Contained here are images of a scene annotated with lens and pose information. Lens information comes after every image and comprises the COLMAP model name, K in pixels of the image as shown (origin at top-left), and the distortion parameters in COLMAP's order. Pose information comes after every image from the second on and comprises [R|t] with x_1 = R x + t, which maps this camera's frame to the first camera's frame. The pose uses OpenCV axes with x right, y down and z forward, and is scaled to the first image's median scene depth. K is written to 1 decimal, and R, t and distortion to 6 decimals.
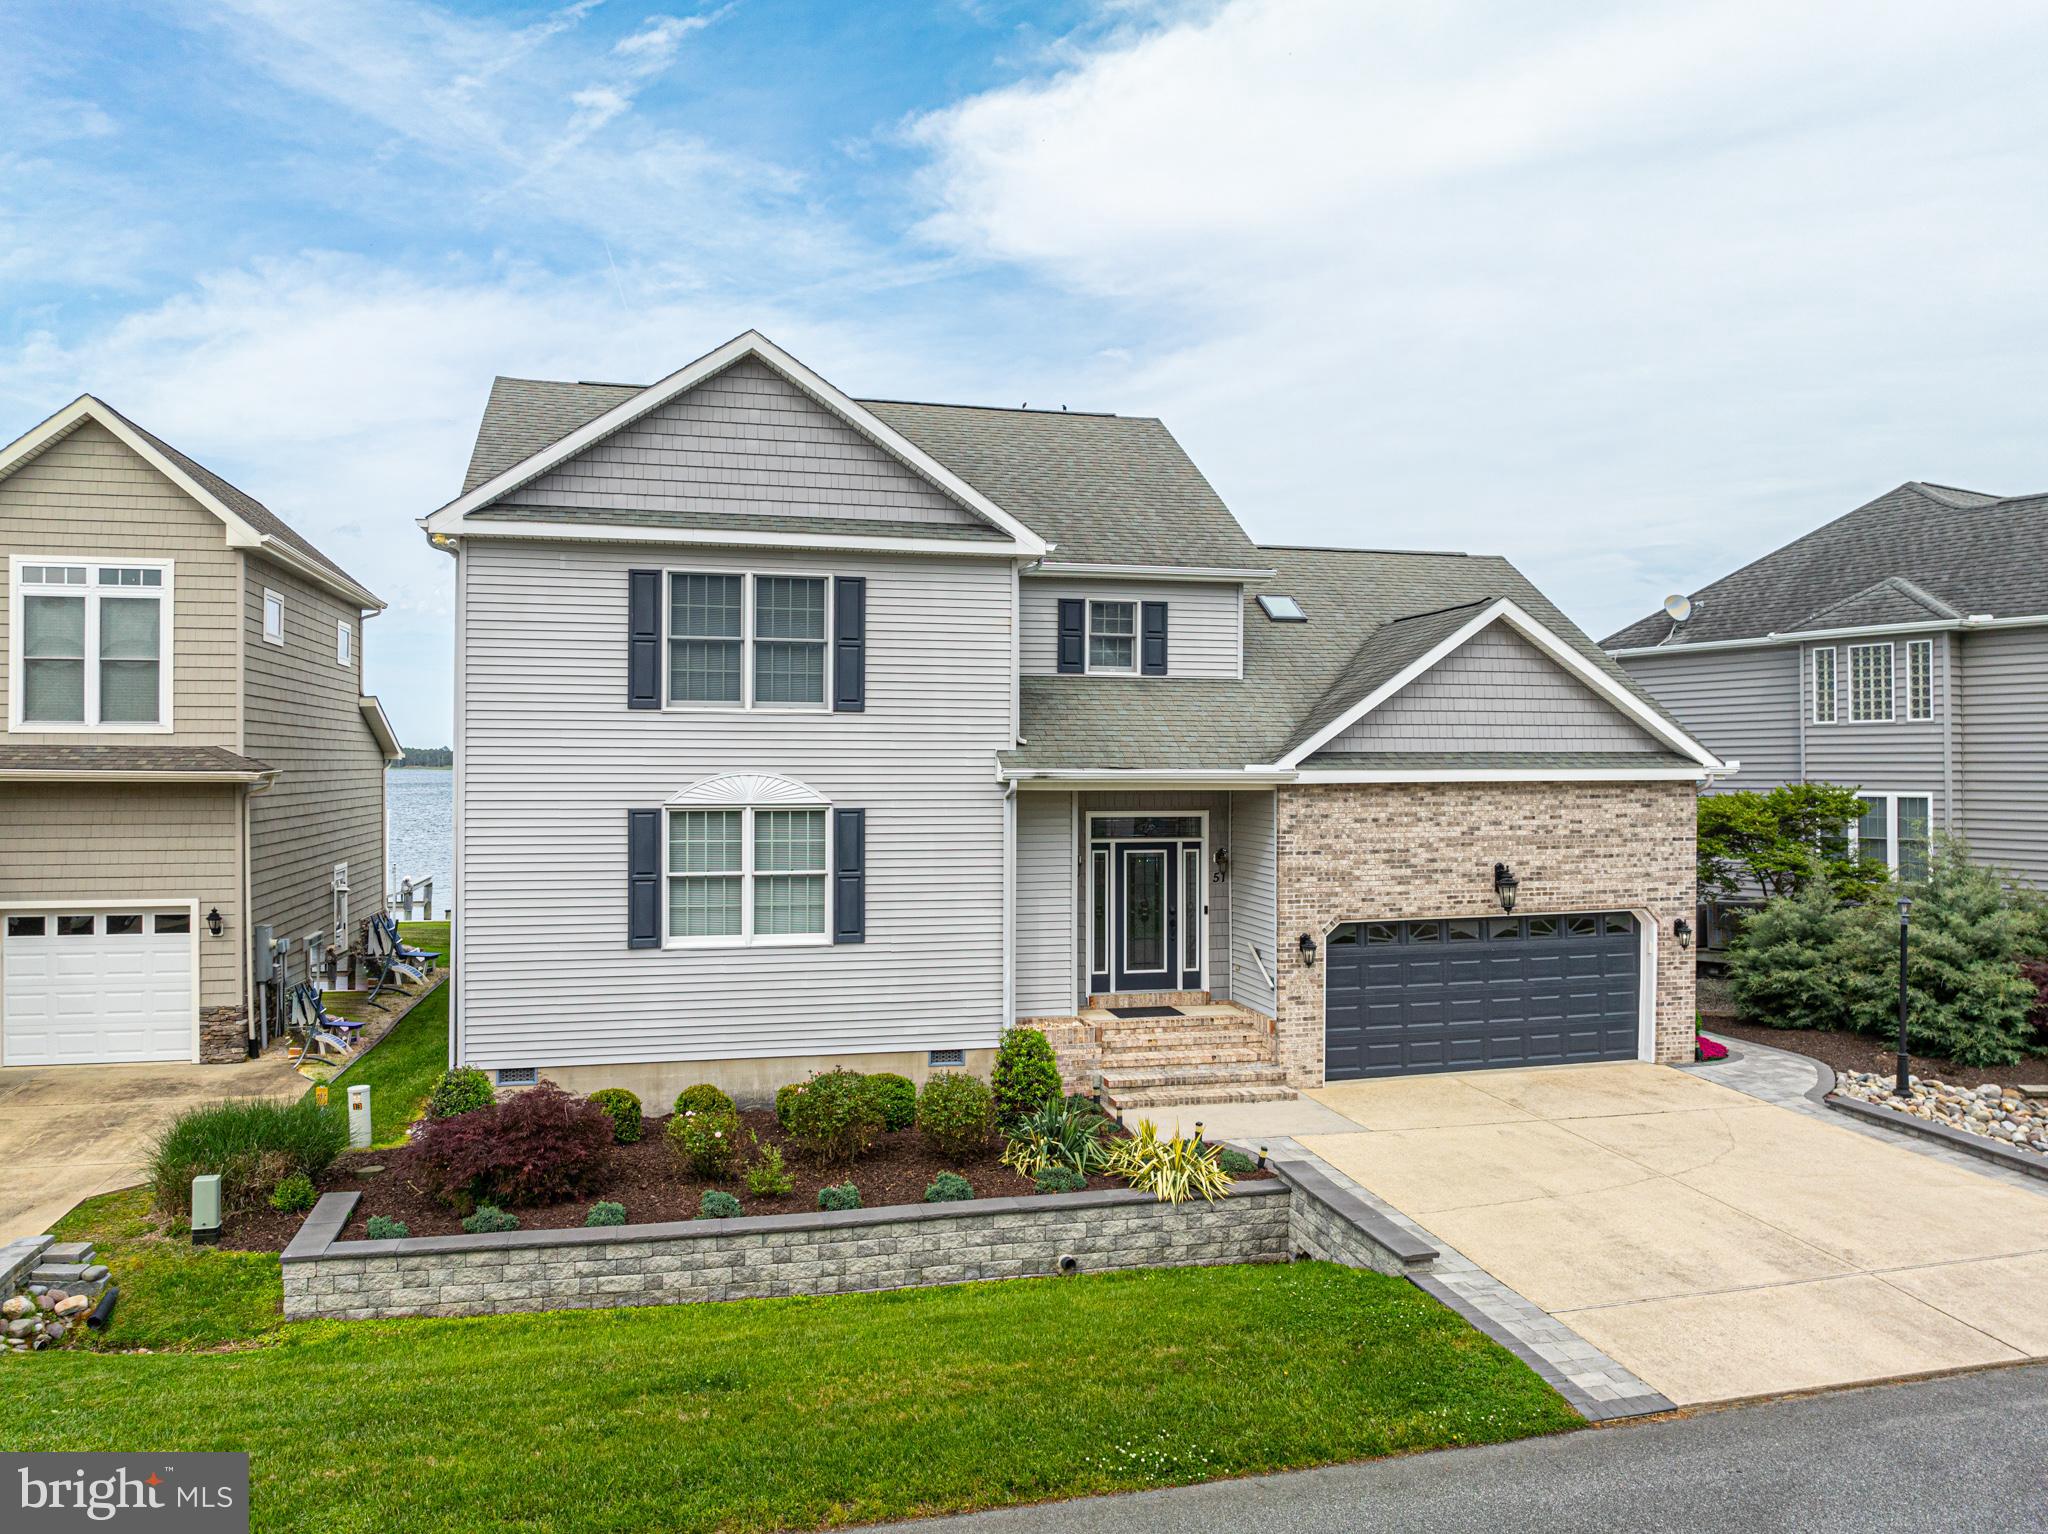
lens RADIAL K [[1413.7, 0, 1024.0], [0, 1413.7, 767.0], [0, 0, 1]] dist [-0.034394, 0.000903]
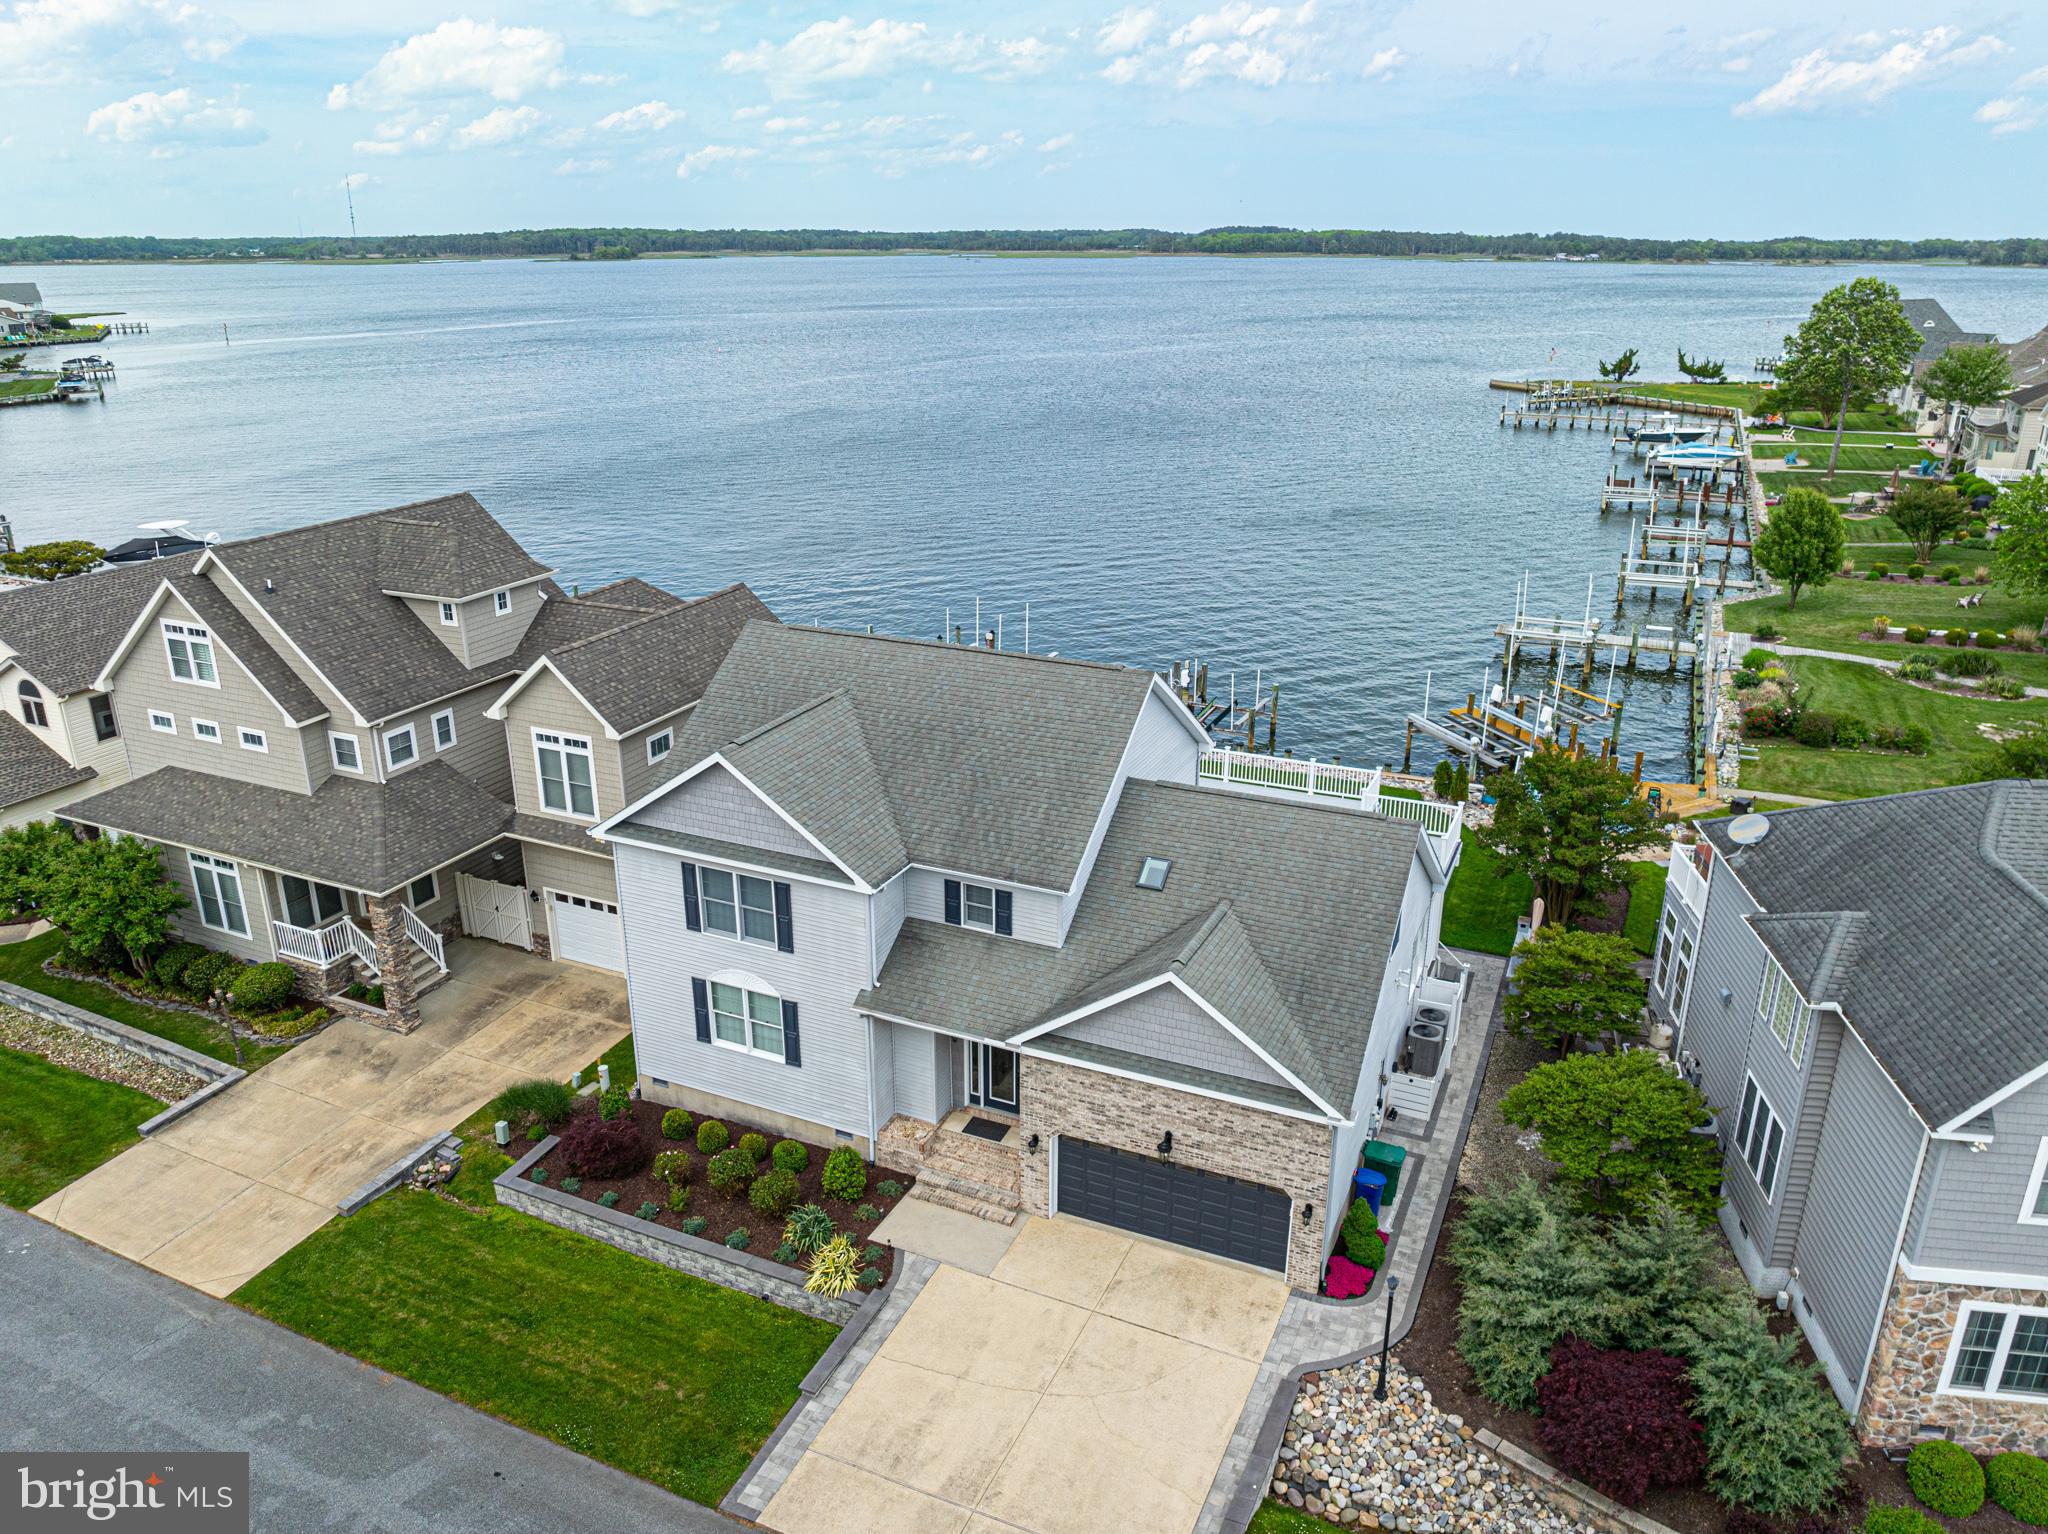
lens RADIAL K [[1414.9, 0, 1078.1], [0, 1414.9, 770.9], [0, 0, 1]] dist [-0.041301, 0.015025]
pose [[0.800161, 0.212584, -0.560848, 1.058060], [-0.008964, 0.939216, 0.343211, -0.820958], [0.599719, -0.269597, 0.753429, -0.045008]]
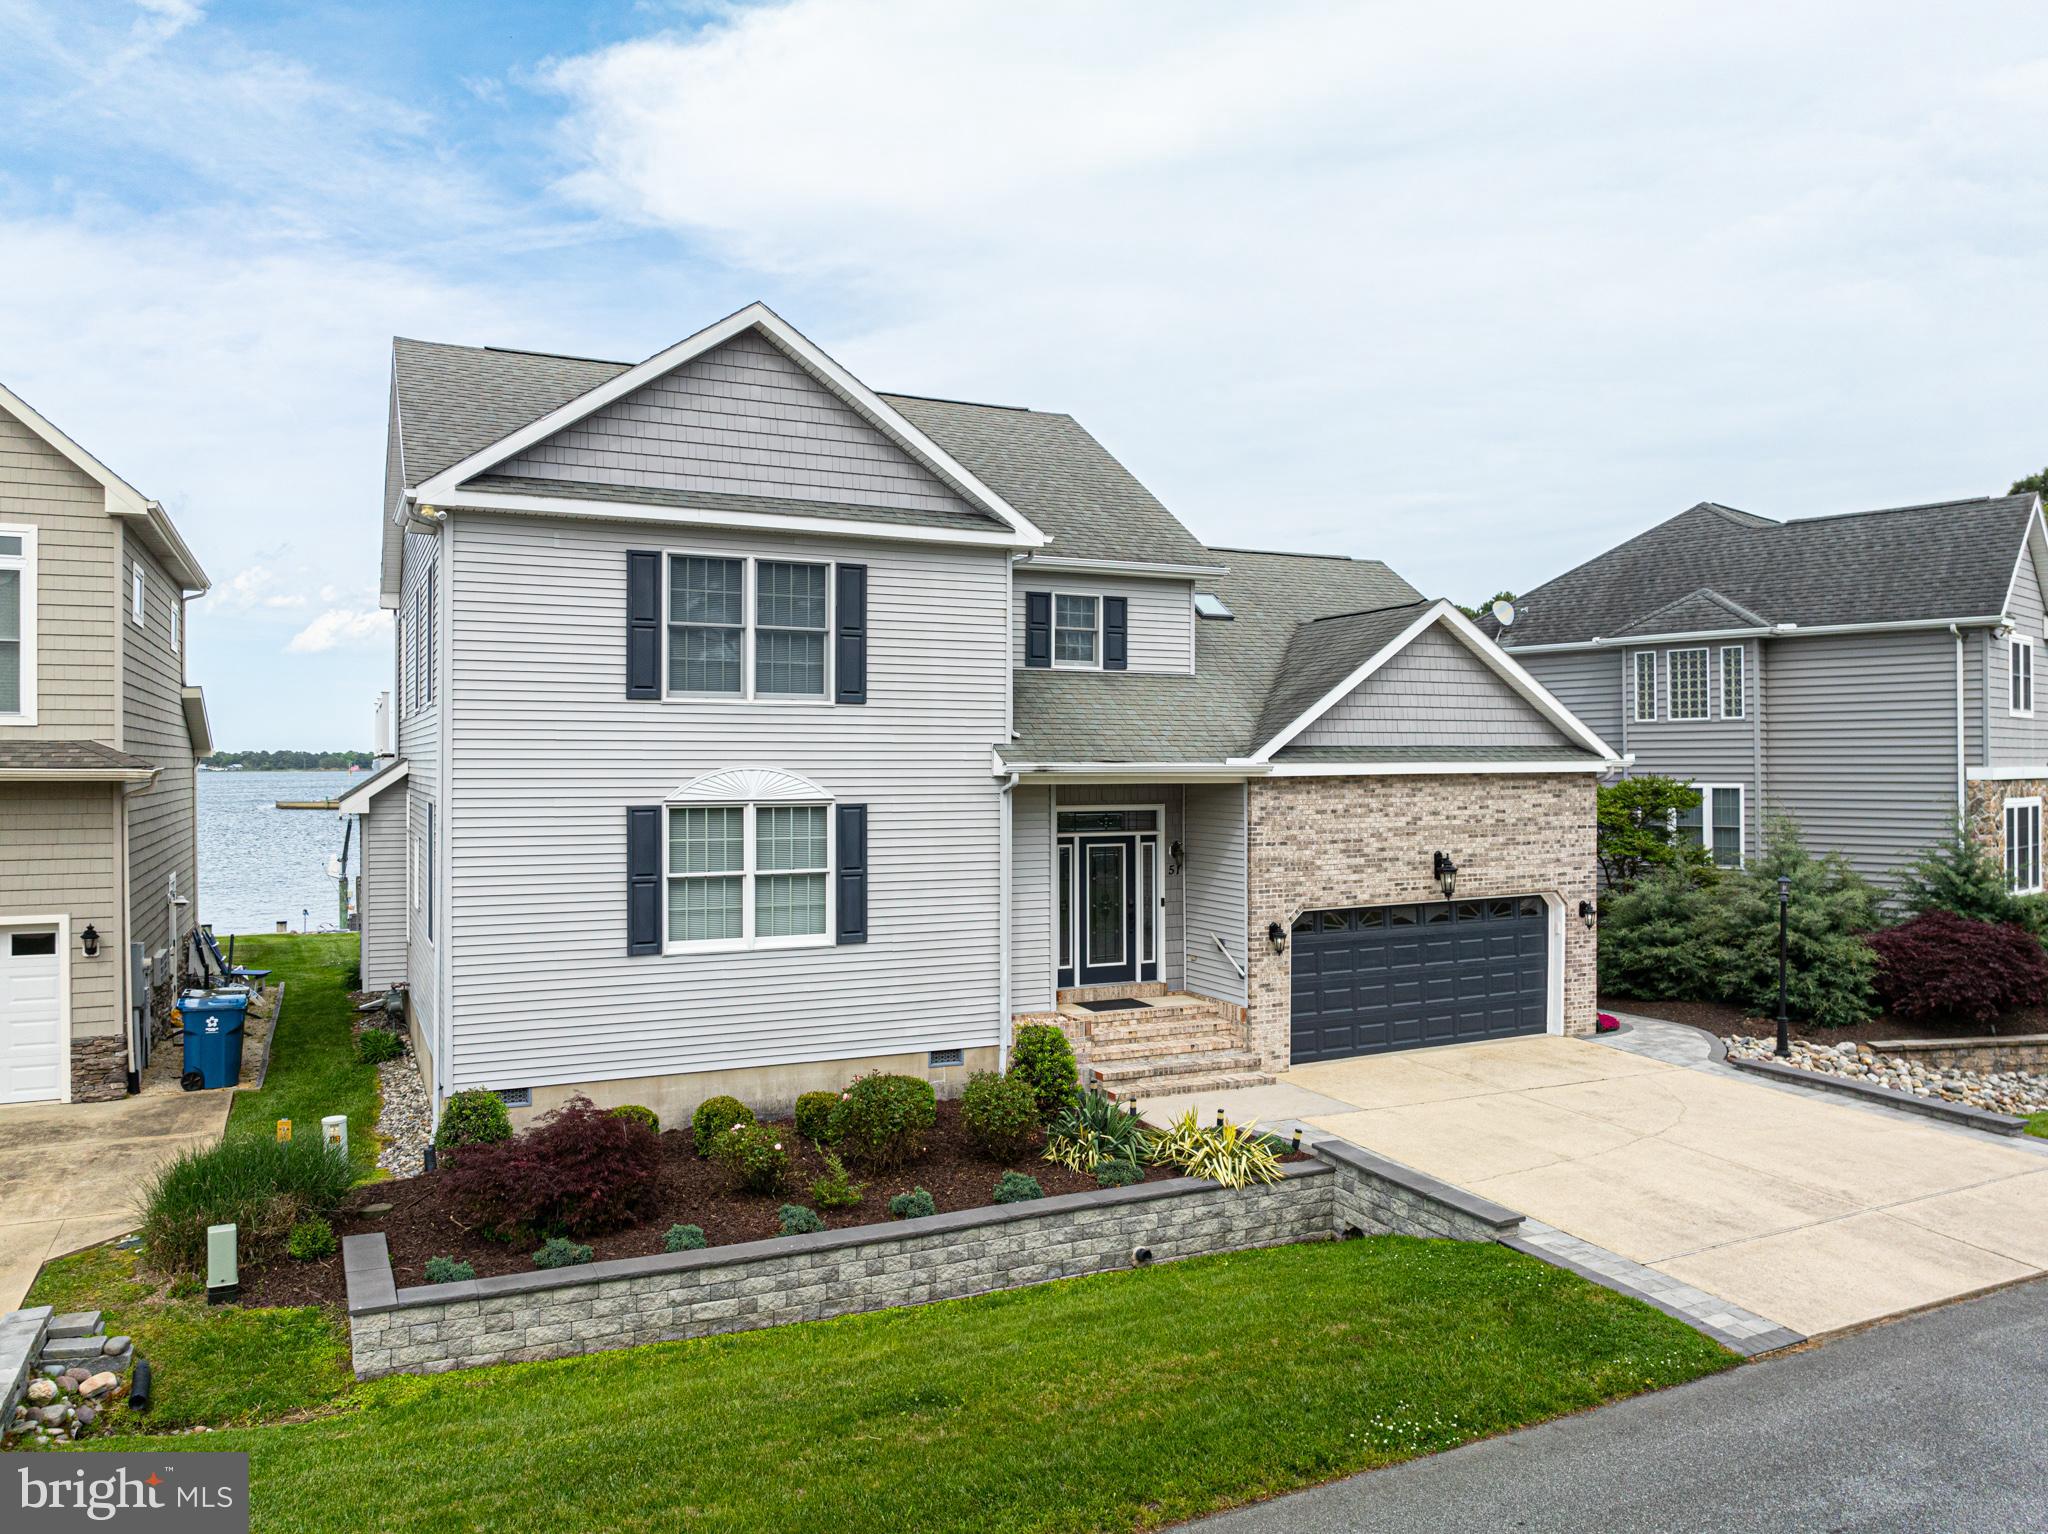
lens RADIAL K [[1425.6, 0, 981.1], [0, 1425.6, 768.6], [0, 0, 1]] dist [-0.033673, -0.001091]
pose [[0.980258, -0.003515, 0.197690, -0.220670], [0.003339, 0.999994, 0.001222, 0.004166], [-0.197693, -0.000538, 0.980264, 0.026644]]
